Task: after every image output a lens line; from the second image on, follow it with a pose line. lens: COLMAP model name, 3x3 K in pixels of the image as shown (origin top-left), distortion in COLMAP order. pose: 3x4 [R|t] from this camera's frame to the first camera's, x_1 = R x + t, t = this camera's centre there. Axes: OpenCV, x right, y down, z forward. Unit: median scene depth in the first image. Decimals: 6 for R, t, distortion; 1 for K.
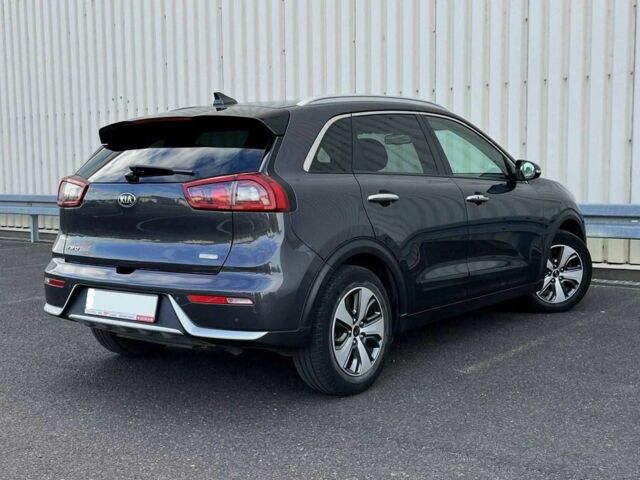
lens RADIAL K [[821.0, 0, 315.9], [0, 821.0, 236.4], [0, 0, 1]] dist [0.055221, 0.000000]
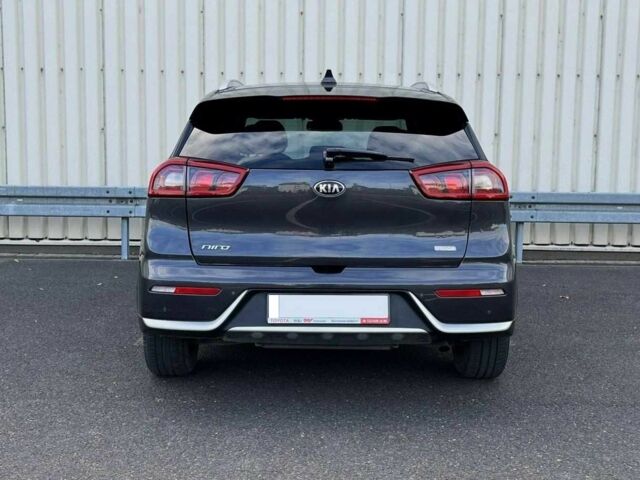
lens RADIAL K [[821.0, 0, 314.9], [0, 821.0, 237.4], [0, 0, 1]] dist [0.055221, 0.000000]
pose [[0.808945, -0.039591, 0.586550, -0.723344], [0.027486, 0.999186, 0.029535, -0.018071], [-0.587241, -0.007770, 0.809375, 0.291050]]
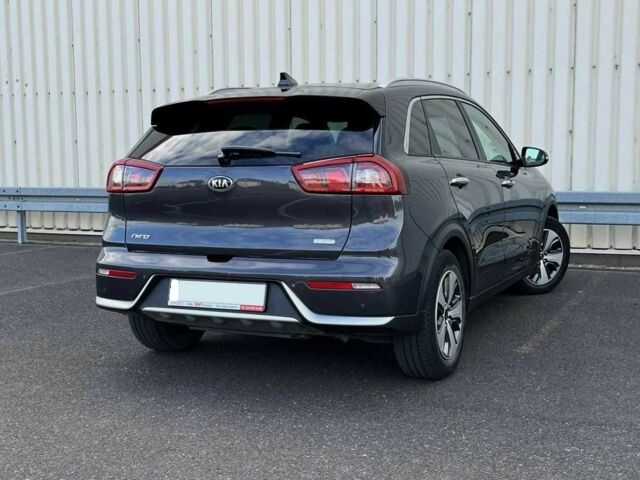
lens RADIAL K [[821.0, 0, 322.3], [0, 821.0, 240.1], [0, 0, 1]] dist [0.055221, 0.000000]
pose [[0.978203, -0.016783, 0.206973, -0.298793], [0.014120, 0.999798, 0.014334, 0.008138], [-0.207172, -0.011099, 0.978242, 0.050658]]
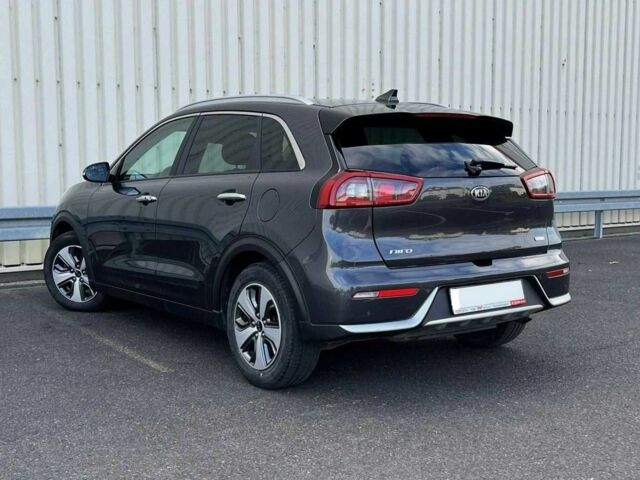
lens RADIAL K [[821.0, 0, 313.3], [0, 821.0, 240.8], [0, 0, 1]] dist [0.055221, 0.000000]
pose [[0.320861, -0.074367, 0.944202, -1.209612], [0.079685, 0.995498, 0.051328, -0.052553], [-0.943768, 0.058769, 0.325342, 0.830589]]
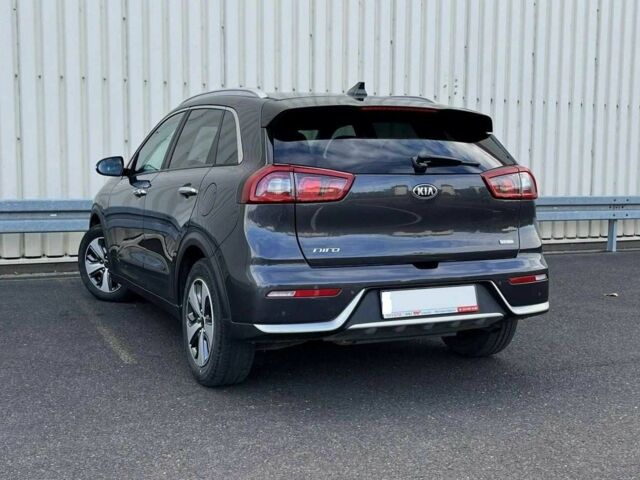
lens RADIAL K [[821.0, 0, 321.2], [0, 821.0, 242.0], [0, 0, 1]] dist [0.055221, 0.000000]
pose [[0.490403, -0.063537, 0.869177, -1.075279], [0.059286, 0.997461, 0.039465, -0.029273], [-0.869477, 0.032176, 0.492925, 0.609447]]
